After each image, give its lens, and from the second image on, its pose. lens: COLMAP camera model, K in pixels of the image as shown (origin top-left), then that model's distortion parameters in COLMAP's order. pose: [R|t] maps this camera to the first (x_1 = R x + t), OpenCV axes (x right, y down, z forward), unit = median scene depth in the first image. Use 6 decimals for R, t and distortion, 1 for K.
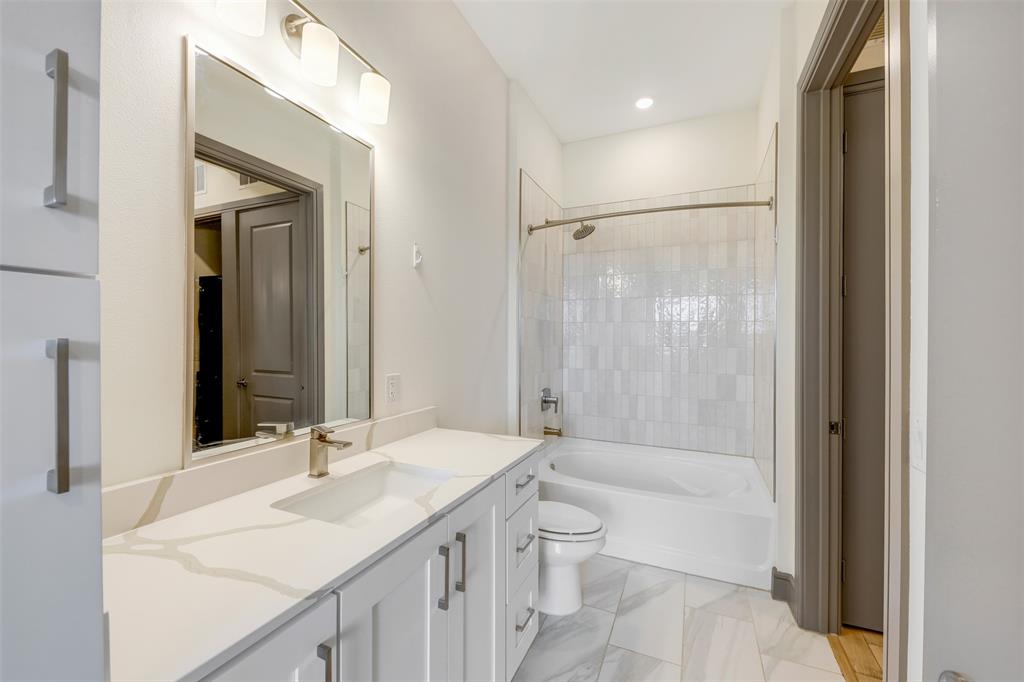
lens RADIAL K [[401.9, 0, 517.1], [0, 401.9, 341.1], [0, 0, 1]] dist [0.005906, -0.004046]
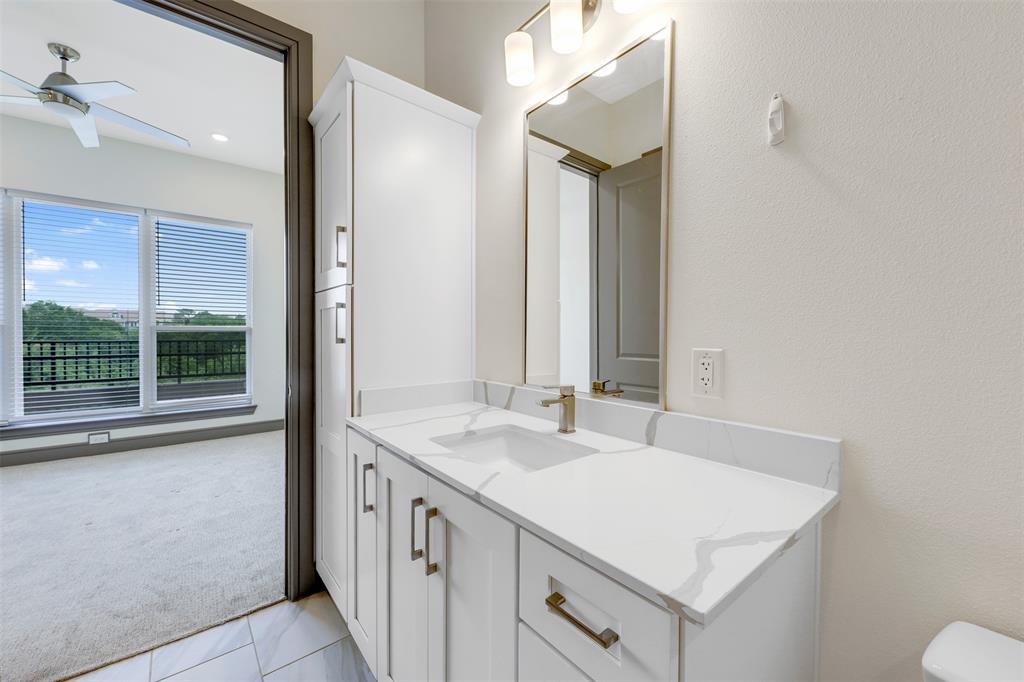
lens RADIAL K [[401.9, 0, 522.8], [0, 401.9, 339.8], [0, 0, 1]] dist [0.005906, -0.004046]
pose [[-0.429999, 0.020631, -0.902593, 0.368604], [-0.004180, 0.999683, 0.024841, 0.054198], [0.902820, 0.014455, -0.429777, 1.014771]]
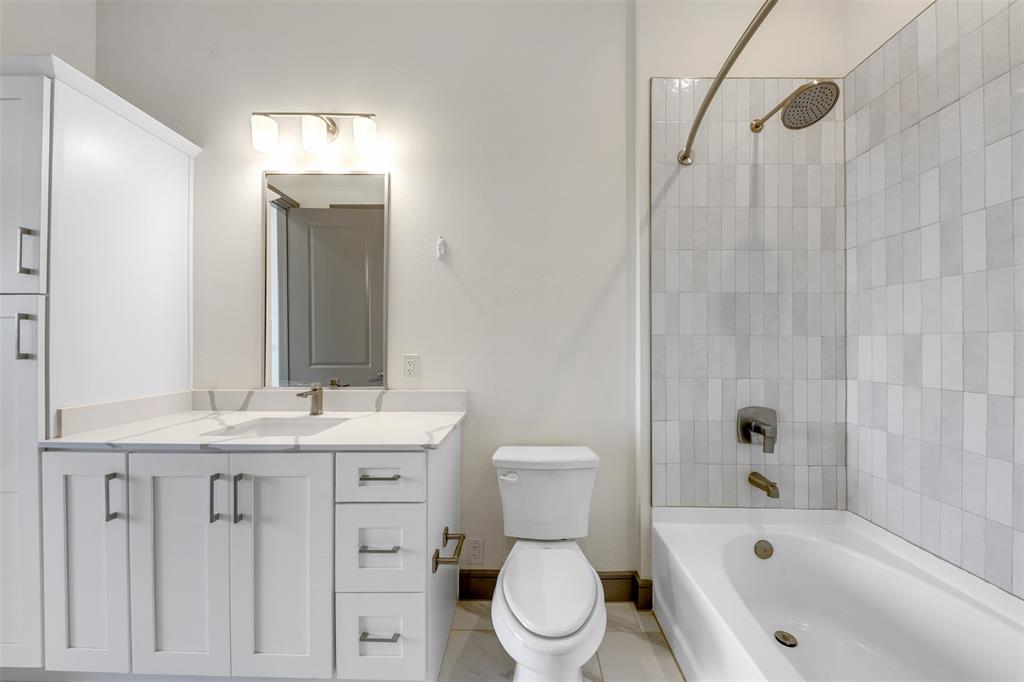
lens RADIAL K [[357.4, 0, 514.9], [0, 357.4, 343.1], [0, 0, 1]] dist [0.003668, -0.002883]
pose [[0.397511, -0.000743, -0.917597, 0.776200], [-0.005599, 0.999979, -0.003235, 0.051523], [0.917580, 0.006424, 0.397499, 0.869184]]
